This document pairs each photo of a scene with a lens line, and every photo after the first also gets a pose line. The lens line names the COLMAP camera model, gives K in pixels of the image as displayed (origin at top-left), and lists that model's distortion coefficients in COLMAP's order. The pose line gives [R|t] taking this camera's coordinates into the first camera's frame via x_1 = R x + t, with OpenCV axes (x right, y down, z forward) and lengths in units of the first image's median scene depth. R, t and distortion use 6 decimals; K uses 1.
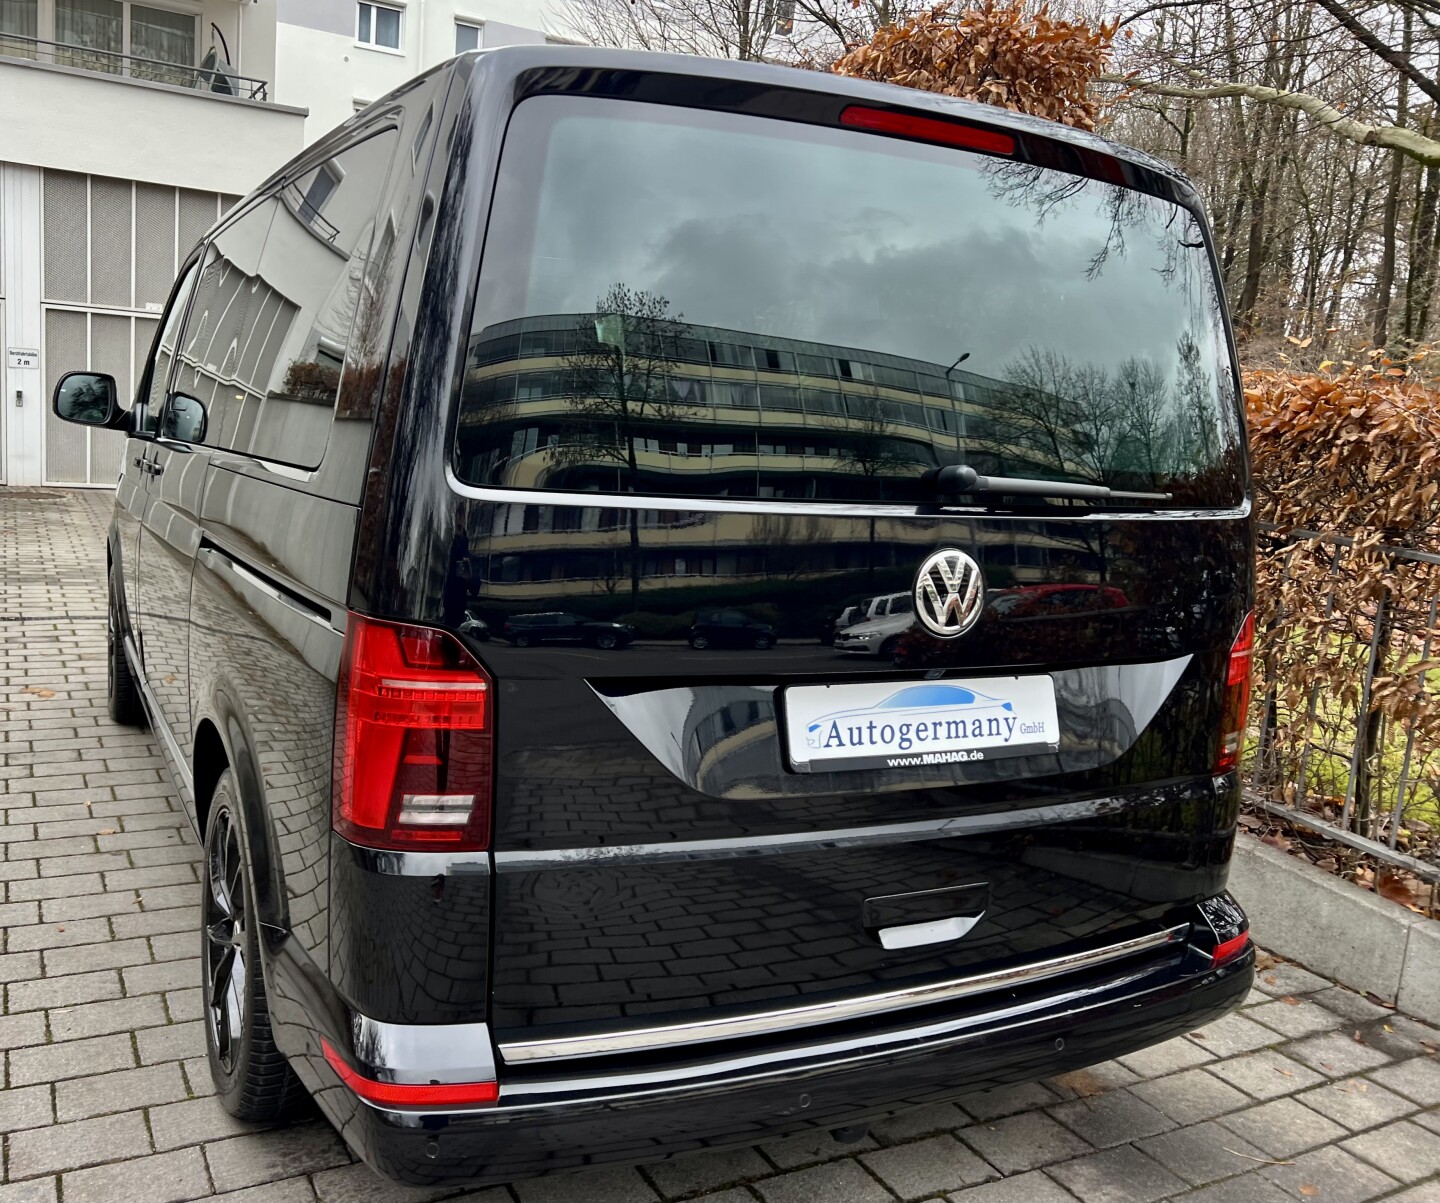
lens RADIAL K [[1197.6, 0, 629.0], [0, 1197.6, 575.9], [0, 0, 1]] dist [0.069188, -0.075188]
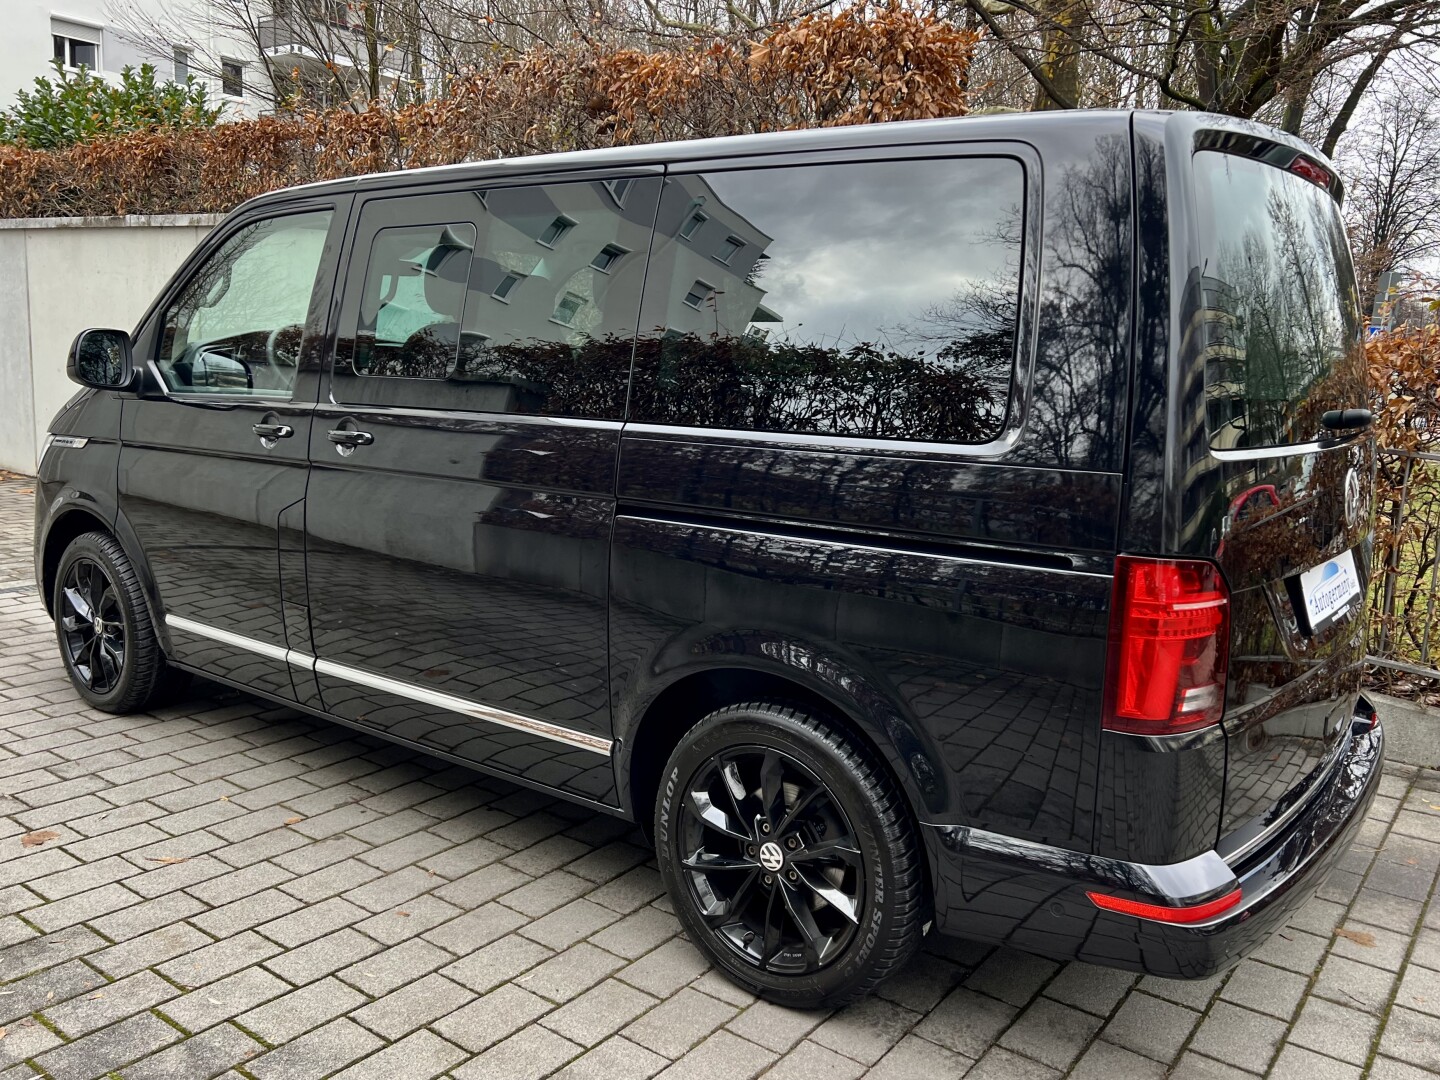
lens RADIAL K [[1140.8, 0, 721.9], [0, 1140.8, 510.4], [0, 0, 1]] dist [0.072427, -0.082612]
pose [[0.894953, -0.094445, 0.436050, -0.972519], [0.079999, 0.995468, 0.051420, -0.097834], [-0.438930, -0.011135, 0.898452, 0.081317]]
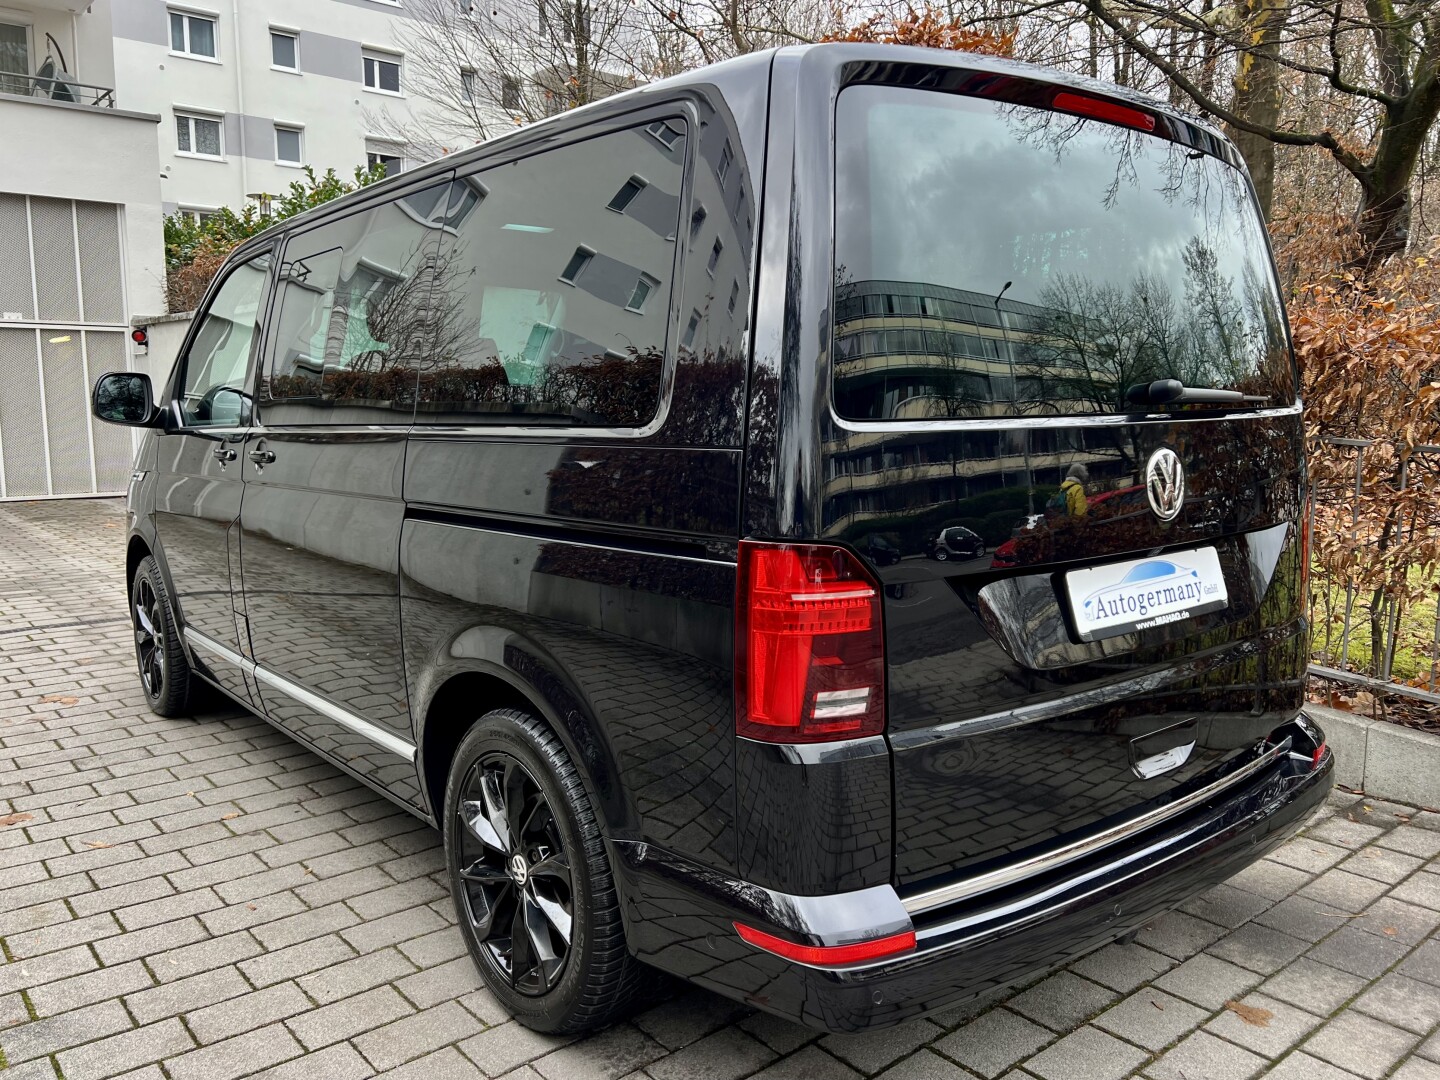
lens RADIAL K [[1089.7, 0, 714.8], [0, 1089.7, 519.5], [0, 0, 1]] dist [0.059287, -0.059802]
pose [[0.972144, -0.093259, 0.215030, -0.408455], [0.096145, 0.995363, -0.002978, 0.008916], [-0.213755, 0.023570, 0.976603, 0.001715]]
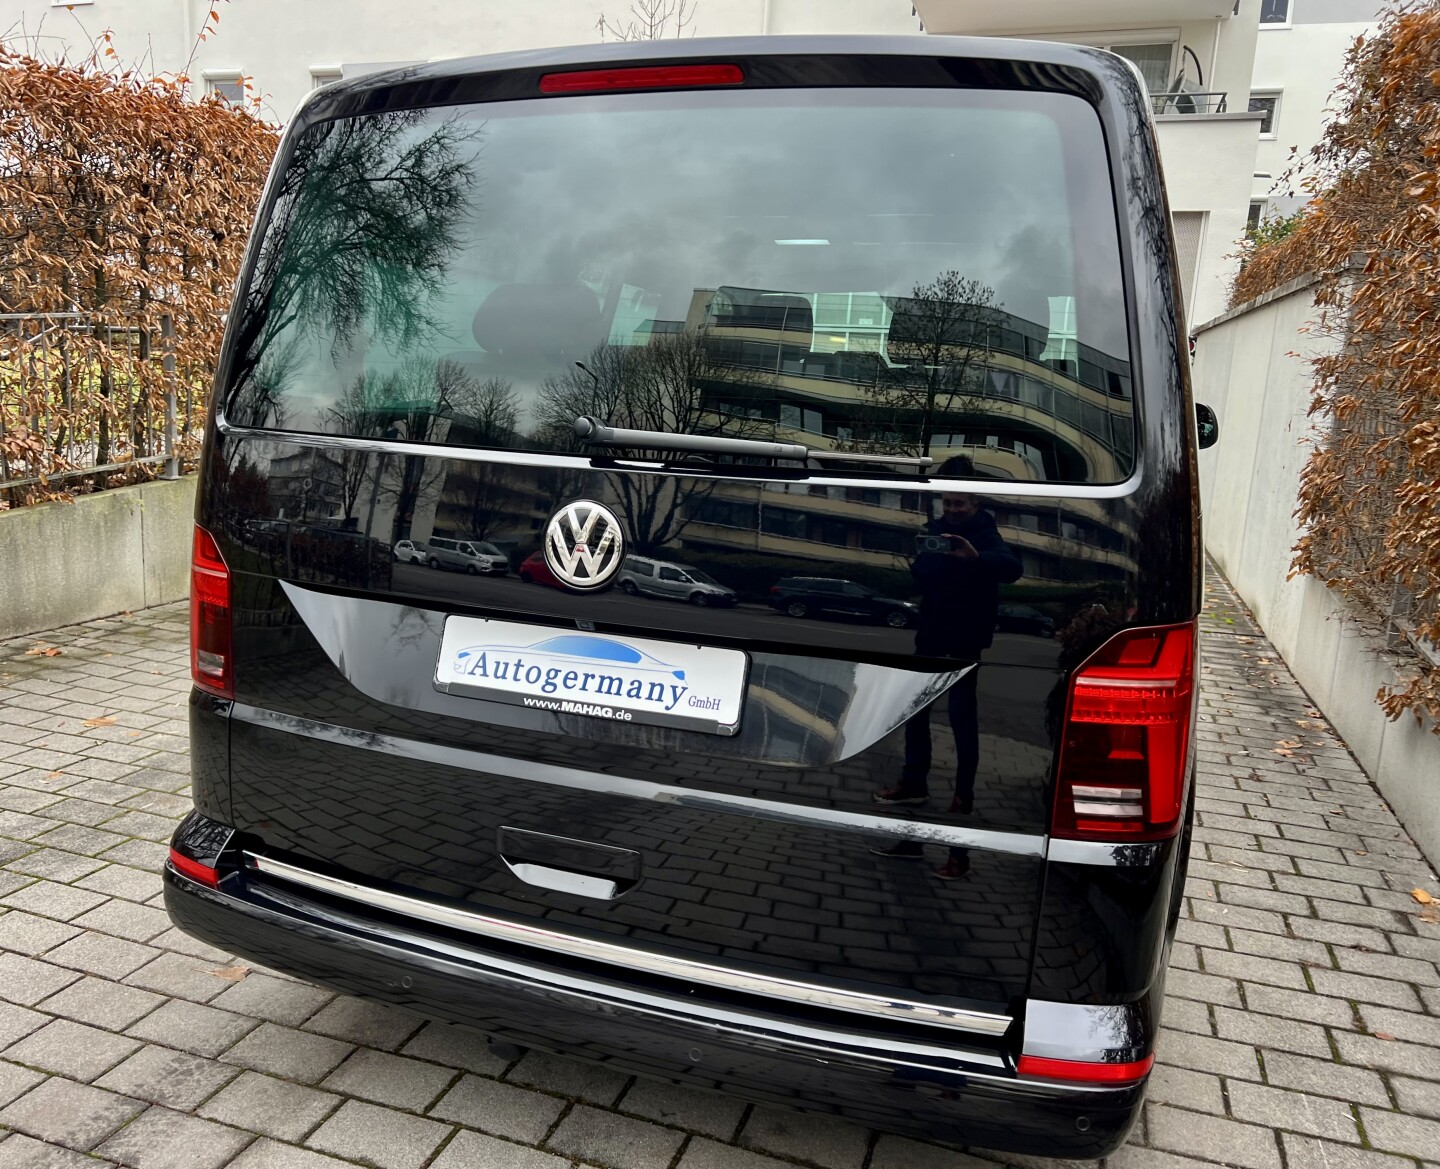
lens RADIAL K [[1104.3, 0, 734.1], [0, 1104.3, 581.4], [0, 0, 1]] dist [0.086149, 0.003484]
pose [[0.720685, 0.095824, -0.686608, 0.953919], [-0.094031, 0.994760, 0.040132, -0.004482], [0.686856, 0.035640, 0.725919, 0.397963]]
